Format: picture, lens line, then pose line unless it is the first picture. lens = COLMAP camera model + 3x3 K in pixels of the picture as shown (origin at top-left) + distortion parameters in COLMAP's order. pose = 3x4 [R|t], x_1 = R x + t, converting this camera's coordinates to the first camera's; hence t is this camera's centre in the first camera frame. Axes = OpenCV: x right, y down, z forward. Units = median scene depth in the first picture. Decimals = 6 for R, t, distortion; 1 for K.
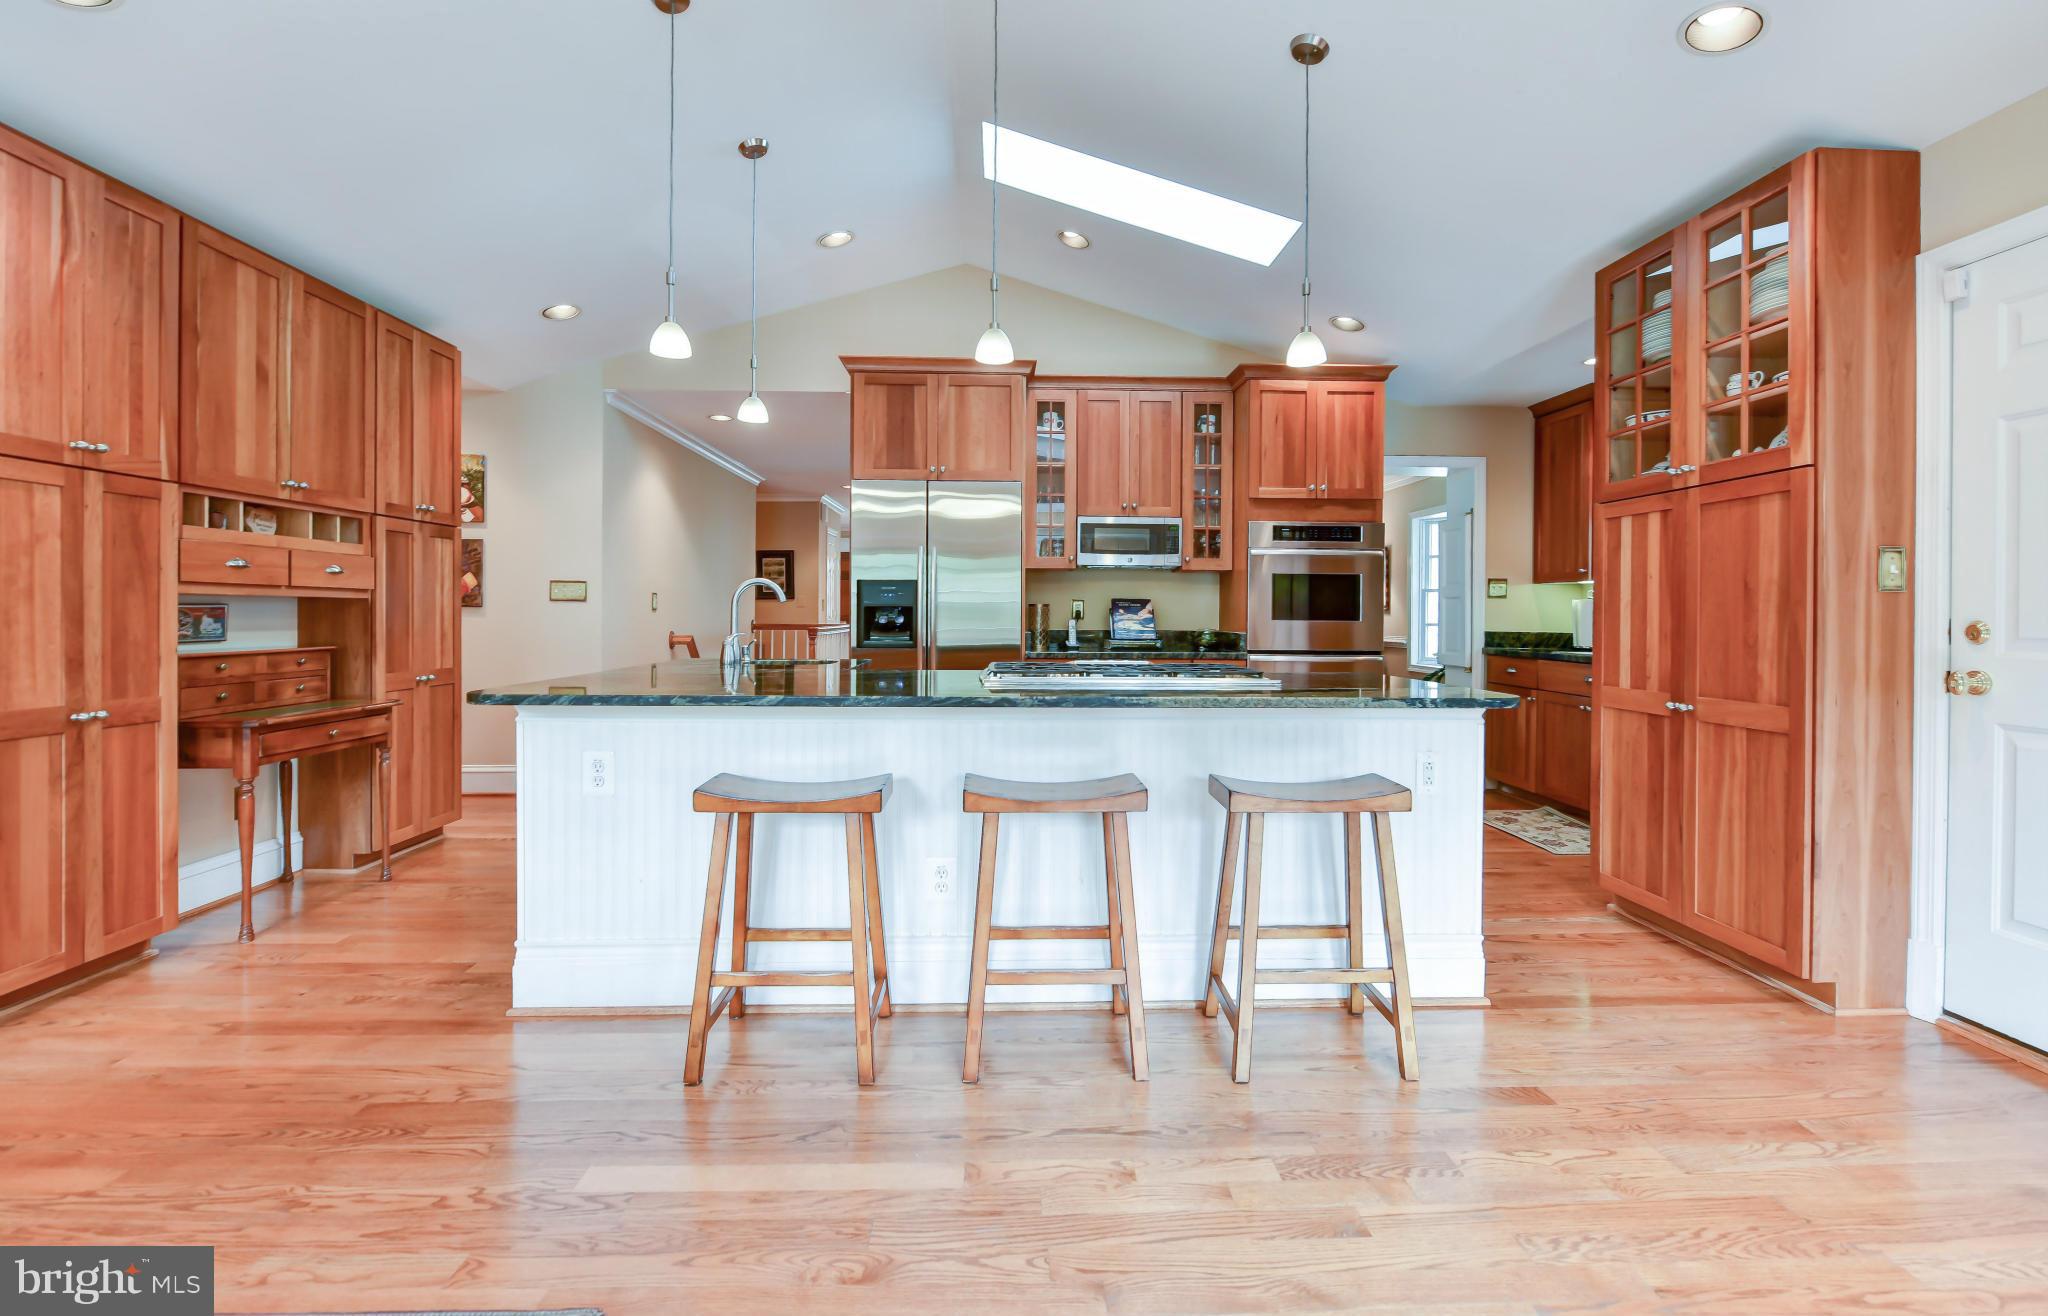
lens RADIAL K [[893.4, 0, 1025.2], [0, 893.4, 618.1], [0, 0, 1]] dist [-0.004154, -0.000407]
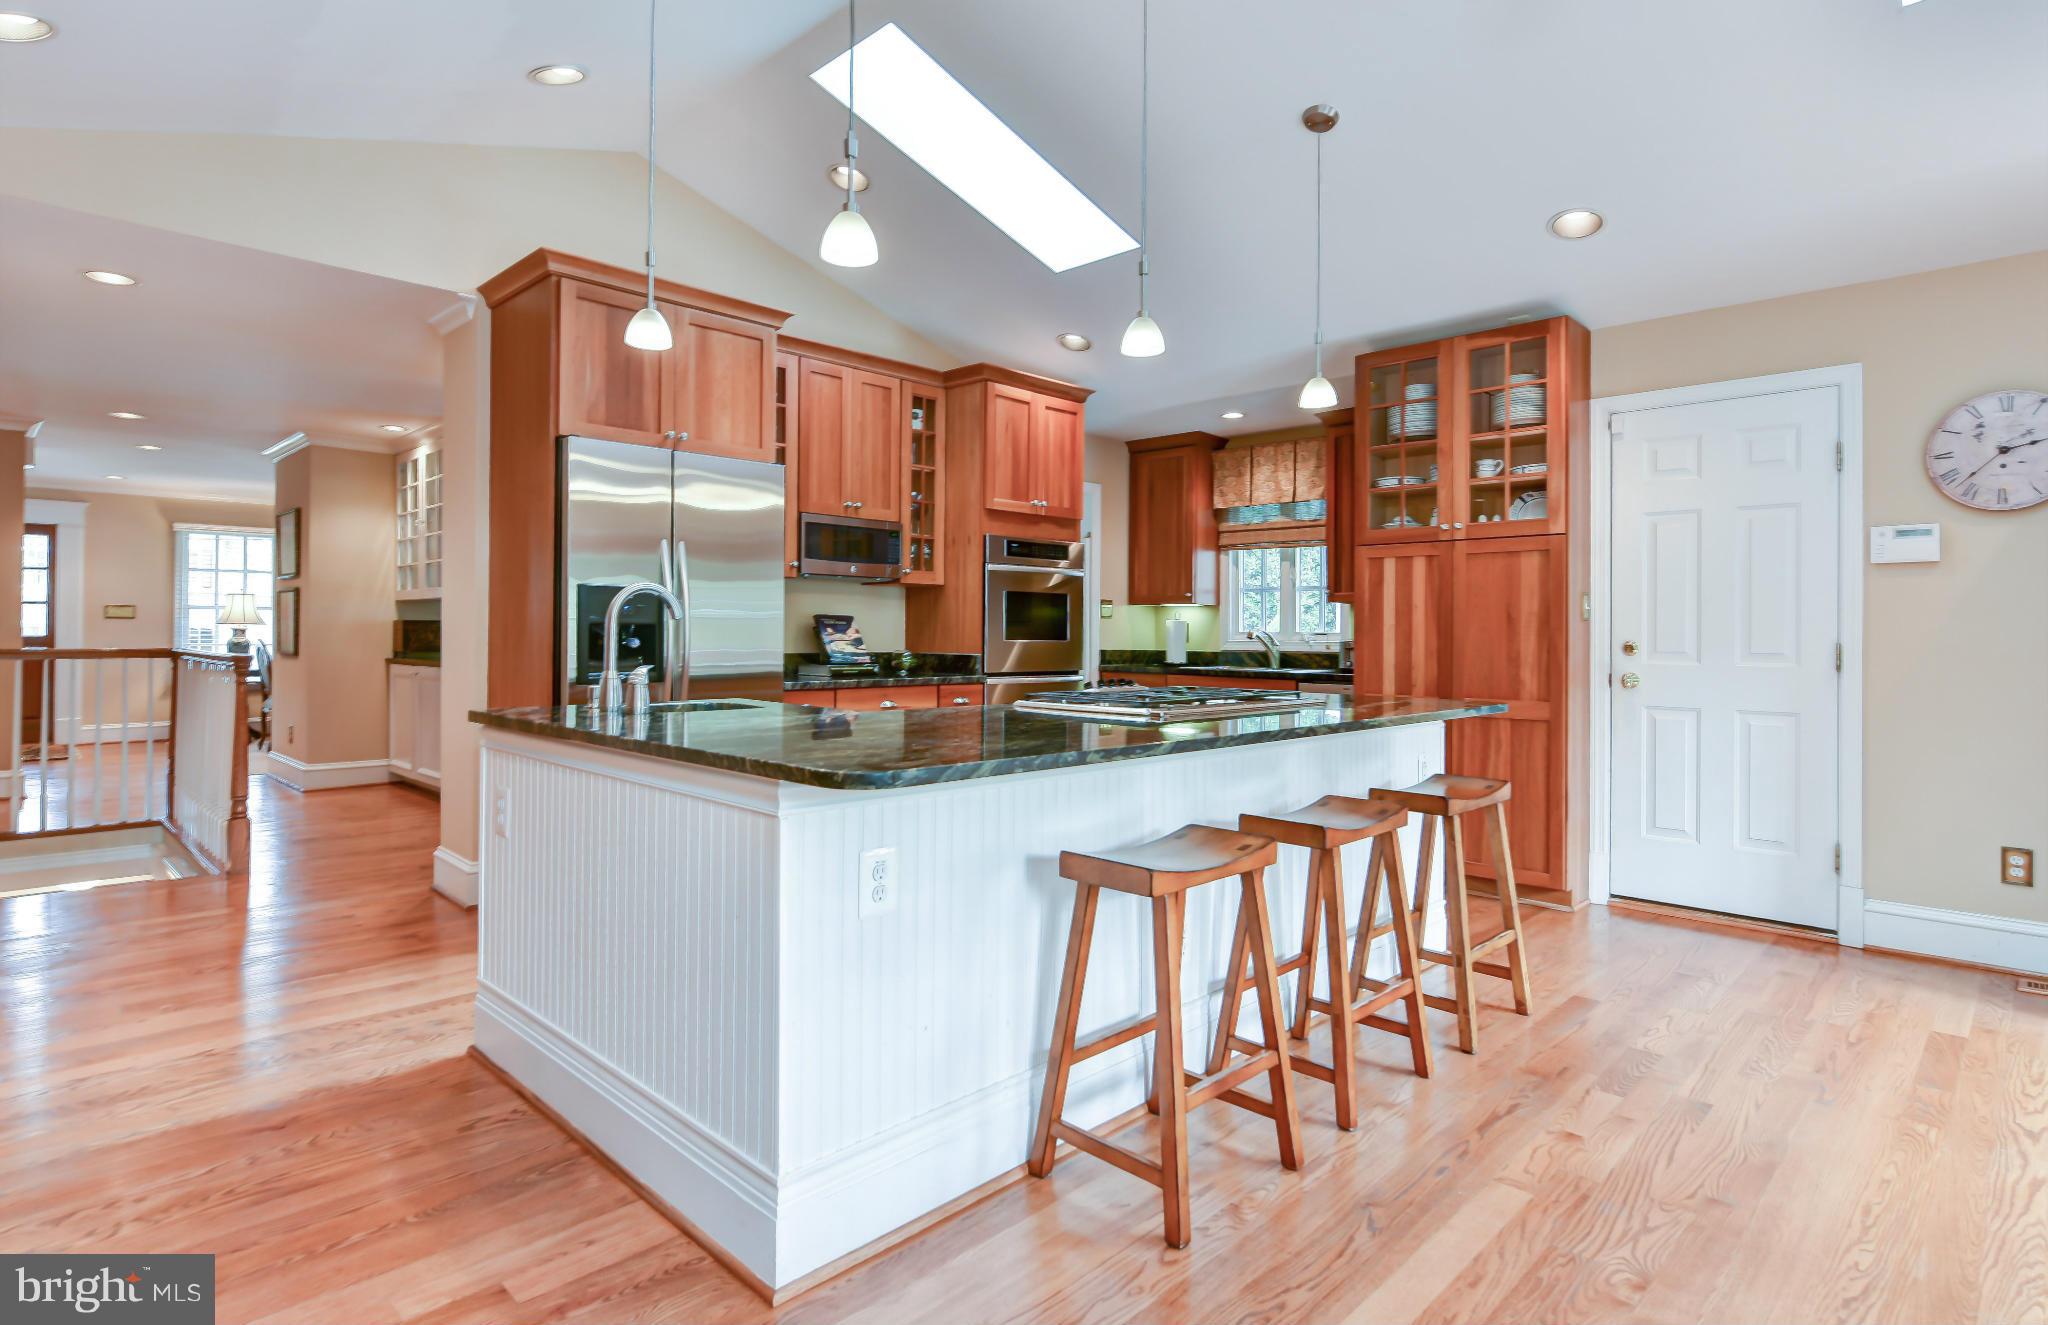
lens RADIAL K [[1056.8, 0, 1014.1], [0, 1056.8, 626.0], [0, 0, 1]] dist [-0.005819, -0.000258]
pose [[0.730666, 0.004480, 0.682720, -0.766885], [0.000296, 0.999976, -0.006879, -0.008652], [-0.682735, 0.005229, 0.730647, 0.291834]]
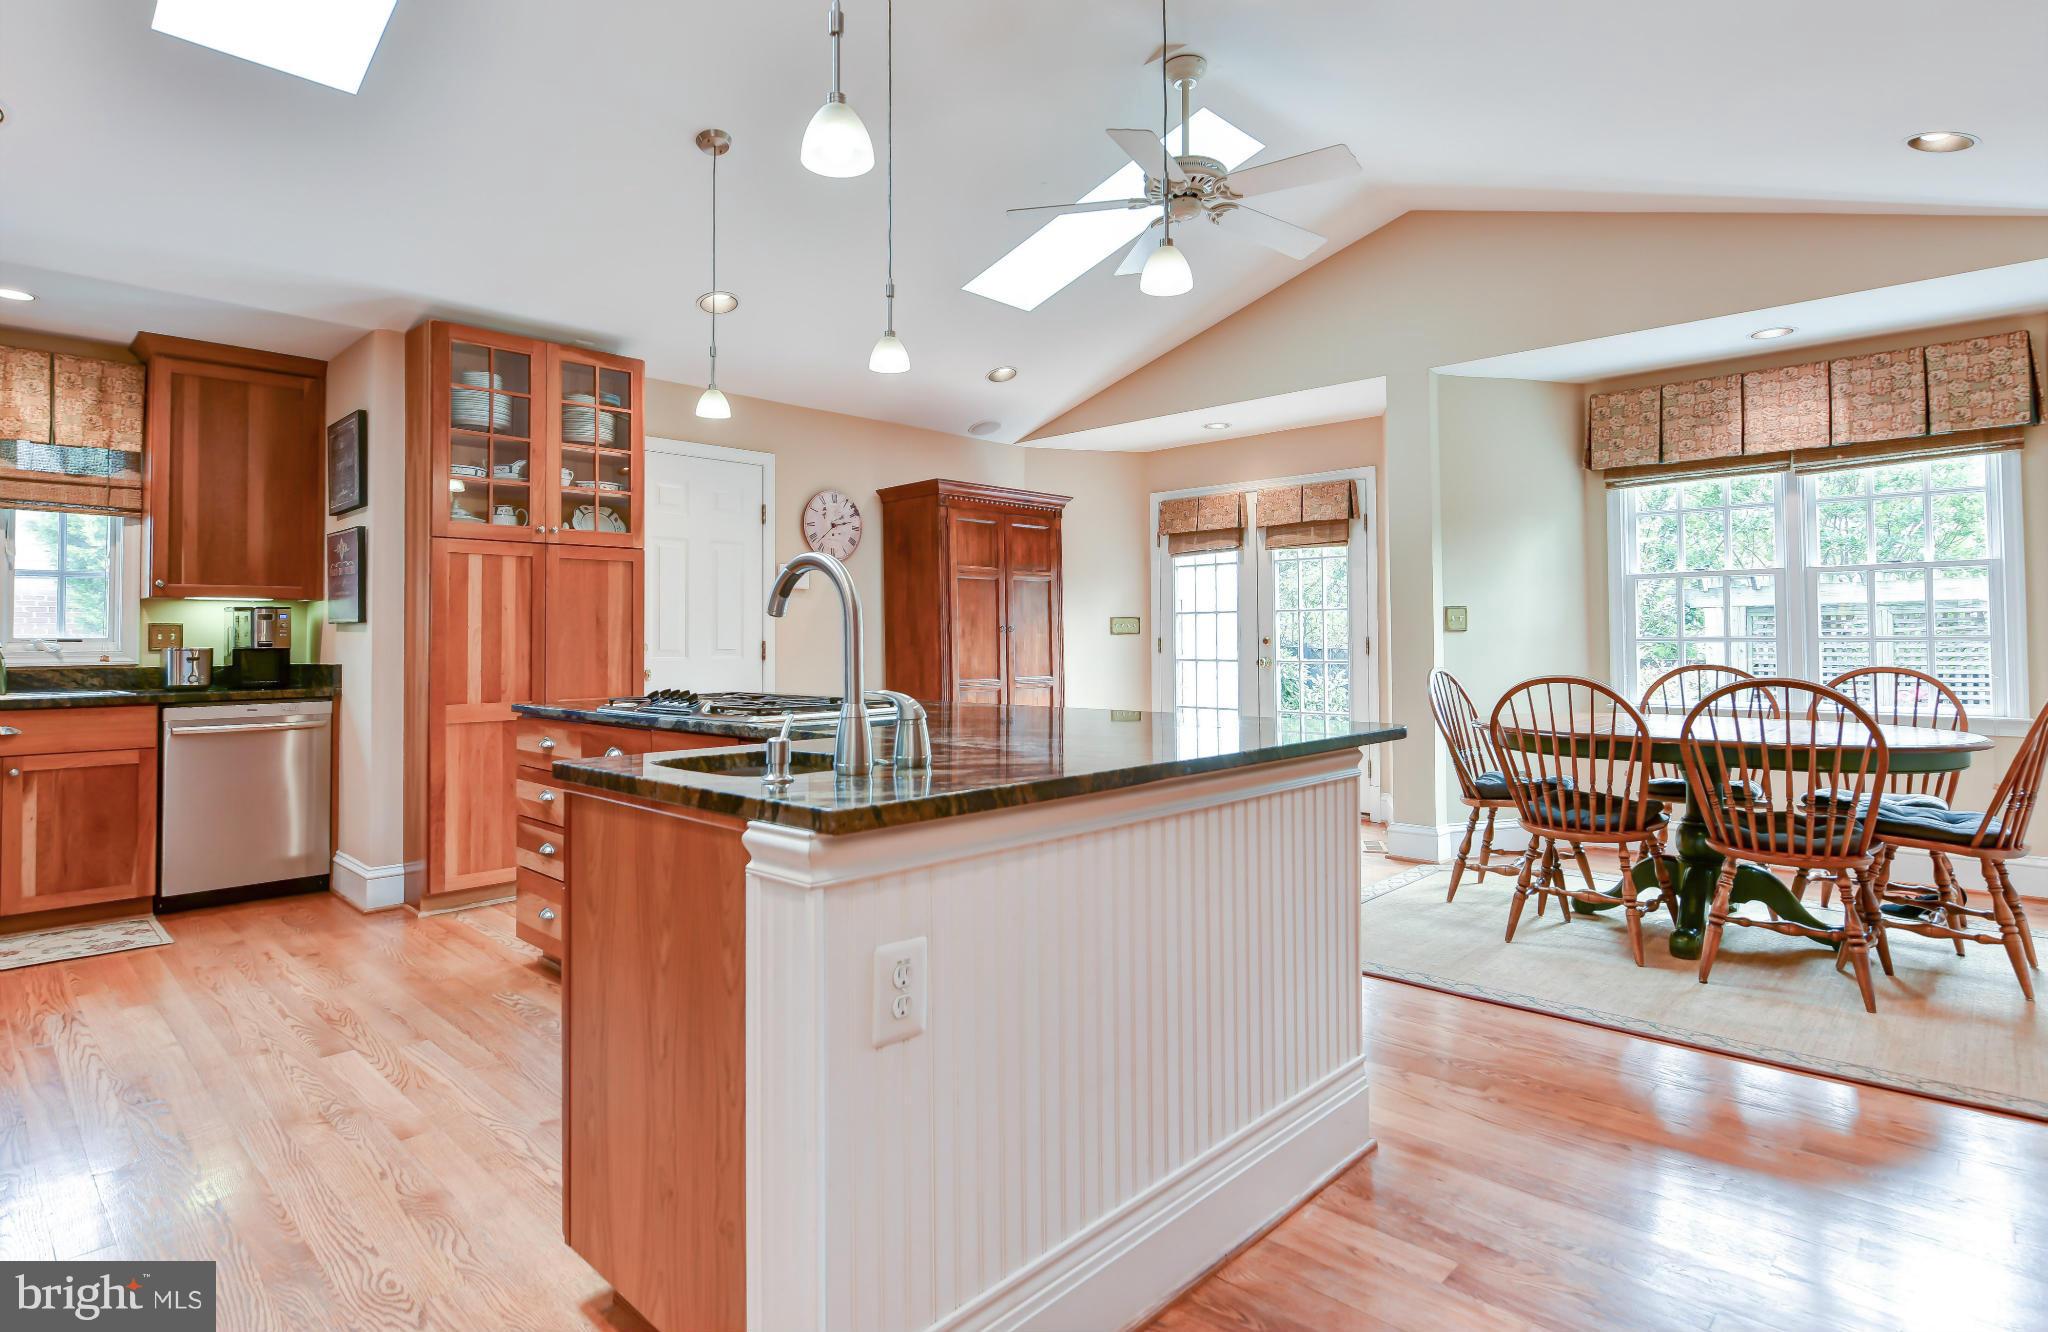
lens RADIAL K [[1056.8, 0, 1014.1], [0, 1056.8, 629.5], [0, 0, 1]] dist [-0.005819, -0.000258]
pose [[-0.695021, -0.000205, 0.718990, -0.837213], [0.003697, 0.999986, 0.003859, -0.021954], [-0.718980, 0.005340, -0.695010, 1.531639]]
